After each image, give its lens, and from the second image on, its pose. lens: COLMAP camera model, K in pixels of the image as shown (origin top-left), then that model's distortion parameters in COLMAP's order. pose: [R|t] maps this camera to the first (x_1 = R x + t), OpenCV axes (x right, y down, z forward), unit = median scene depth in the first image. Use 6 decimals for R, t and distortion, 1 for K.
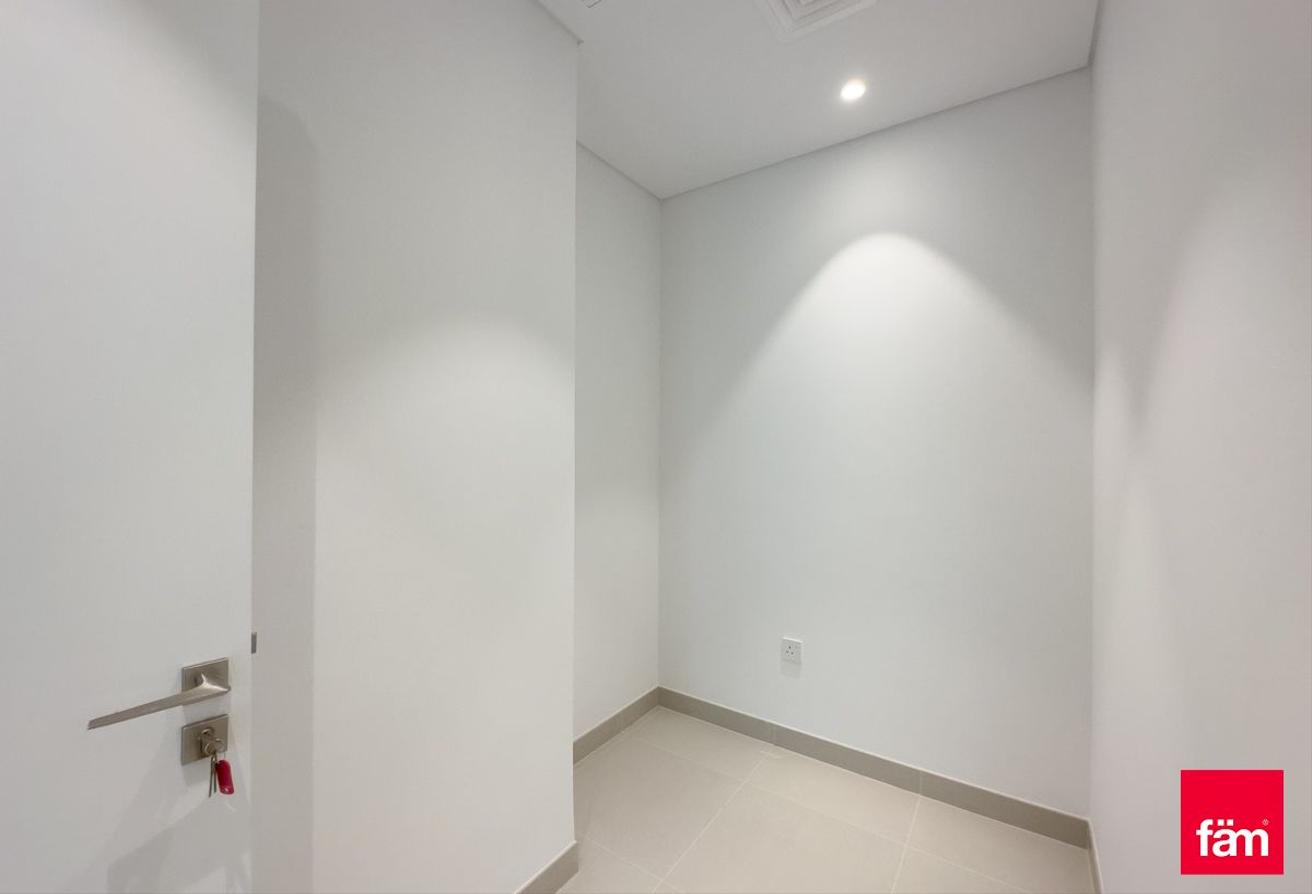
lens RADIAL K [[526.8, 0, 656.0], [0, 526.8, 447.0], [0, 0, 1]] dist [0.003154, -0.006099]
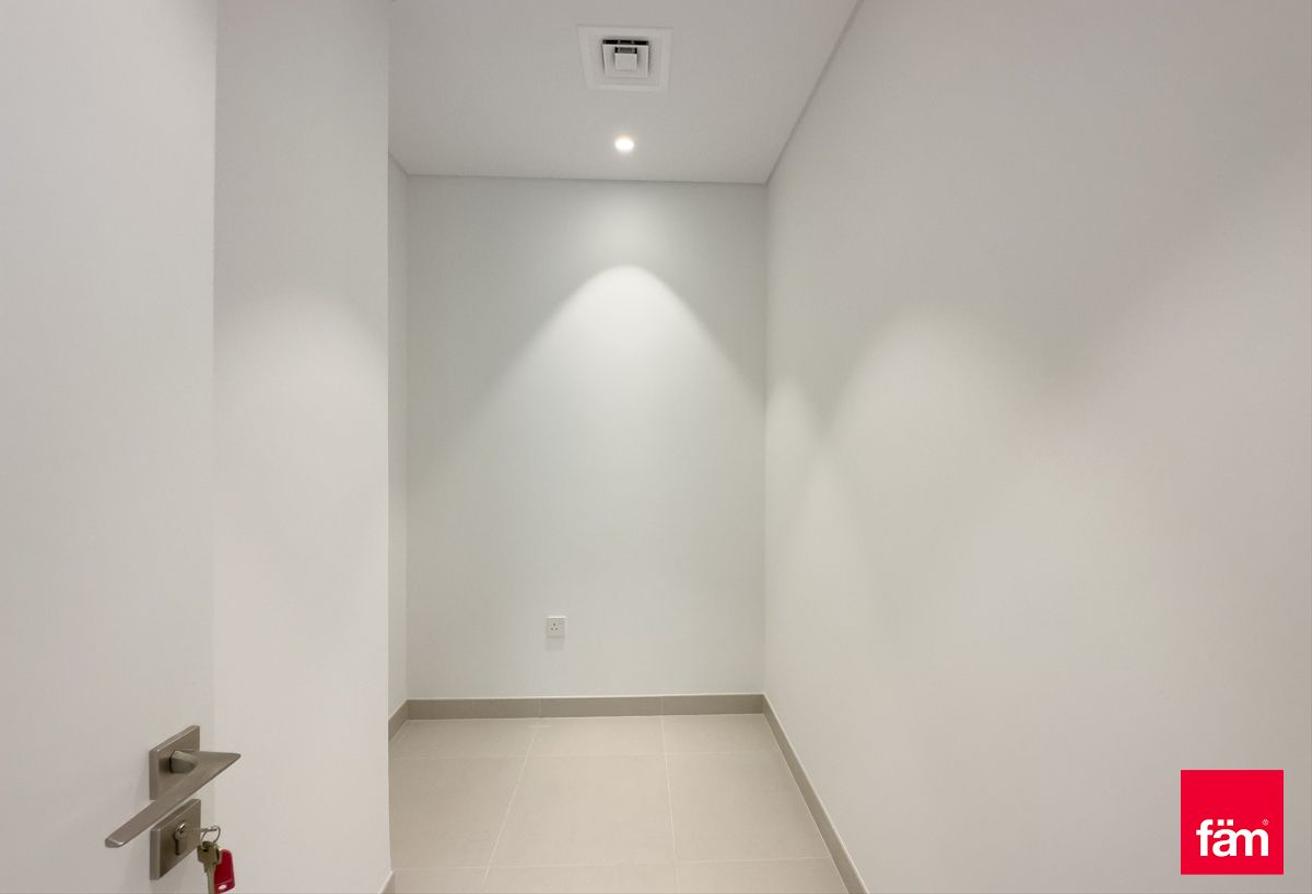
lens RADIAL K [[526.8, 0, 656.0], [0, 526.8, 447.0], [0, 0, 1]] dist [0.003154, -0.006099]
pose [[0.798787, -0.005766, 0.601587, -0.244716], [-0.000936, 0.999941, 0.010827, -0.000989], [-0.601614, -0.009212, 0.798734, -0.000158]]
